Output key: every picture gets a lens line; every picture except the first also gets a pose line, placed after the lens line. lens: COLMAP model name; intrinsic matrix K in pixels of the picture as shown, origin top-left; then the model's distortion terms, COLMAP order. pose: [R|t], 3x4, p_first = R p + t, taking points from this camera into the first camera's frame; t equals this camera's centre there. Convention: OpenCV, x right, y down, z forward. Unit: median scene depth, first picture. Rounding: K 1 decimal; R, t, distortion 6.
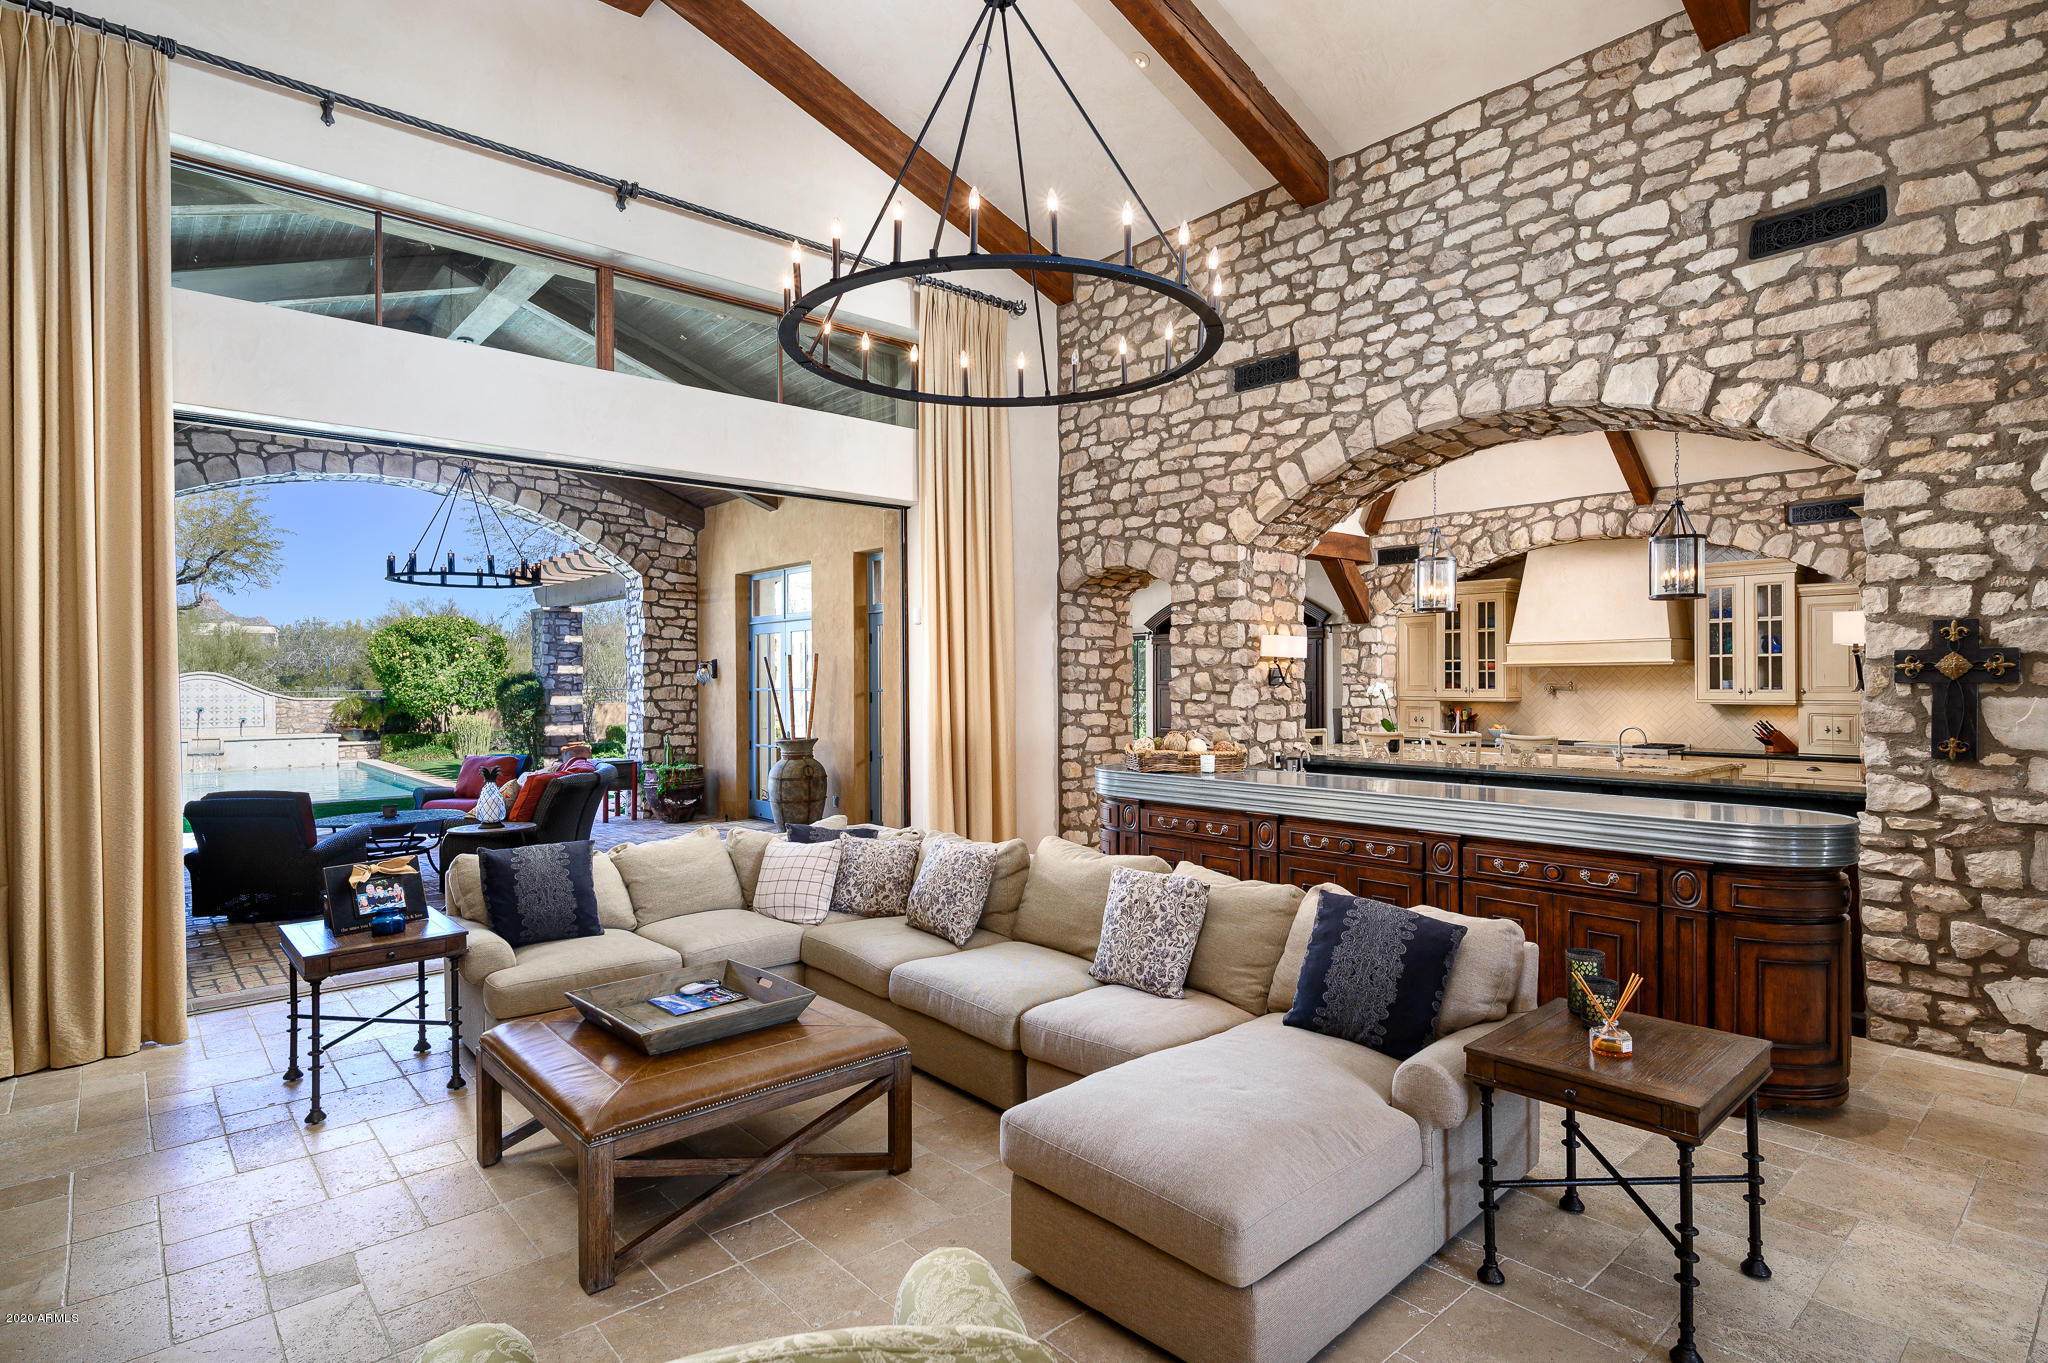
lens RADIAL K [[1039.6, 0, 1024.1], [0, 1039.6, 695.8], [0, 0, 1]] dist [0.001301, -0.000028]
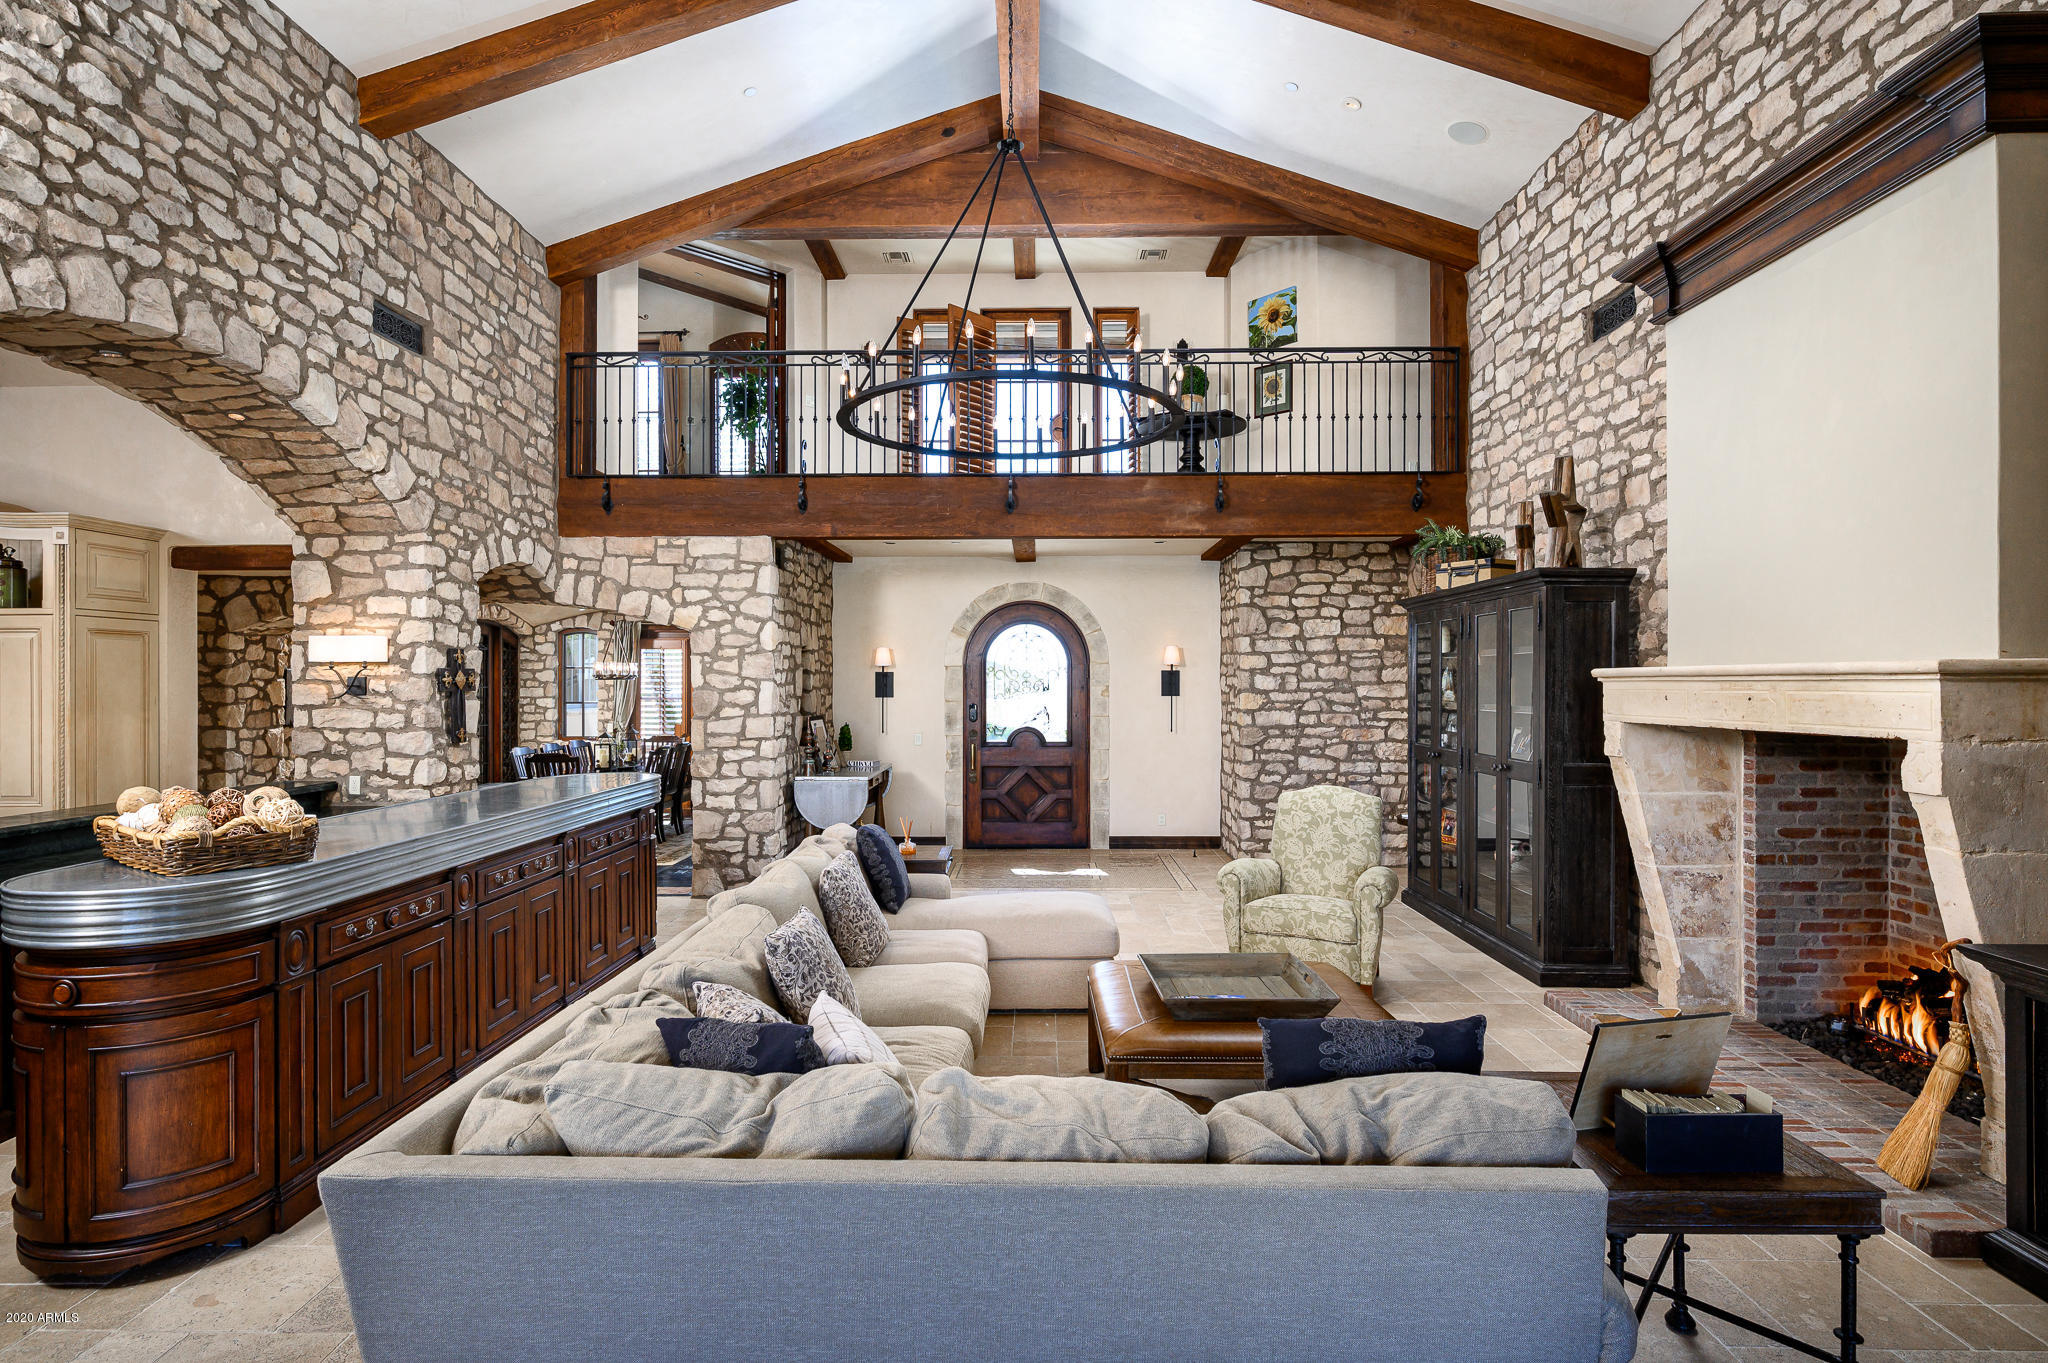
lens RADIAL K [[1039.6, 0, 1023.6], [0, 1039.6, 679.9], [0, 0, 1]] dist [0.001301, -0.000028]
pose [[-0.738012, 0.003398, 0.674779, -0.059957], [0.011116, 0.999913, 0.007123, -0.002603], [-0.674696, 0.012757, -0.737986, 0.131437]]
